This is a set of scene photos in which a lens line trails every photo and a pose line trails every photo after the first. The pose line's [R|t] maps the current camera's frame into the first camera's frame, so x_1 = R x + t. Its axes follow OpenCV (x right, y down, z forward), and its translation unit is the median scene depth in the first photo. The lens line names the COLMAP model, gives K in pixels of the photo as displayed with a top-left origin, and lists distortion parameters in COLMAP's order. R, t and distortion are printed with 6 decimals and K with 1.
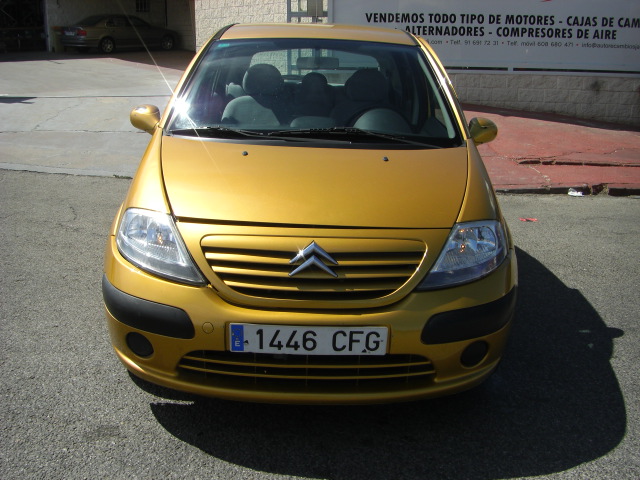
lens RADIAL K [[699.1, 0, 319.5], [0, 699.1, 243.8], [0, 0, 1]] dist [-0.121845, 0.000000]
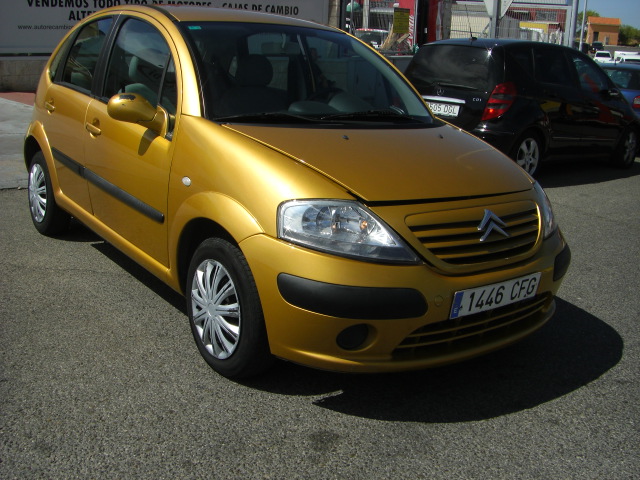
lens RADIAL K [[699.1, 0, 317.8], [0, 699.1, 233.3], [0, 0, 1]] dist [-0.121845, 0.000000]
pose [[0.812925, -0.134413, 0.566645, -0.856699], [0.130896, 0.990276, 0.047116, -0.052174], [-0.567468, 0.035869, 0.822614, 0.222451]]
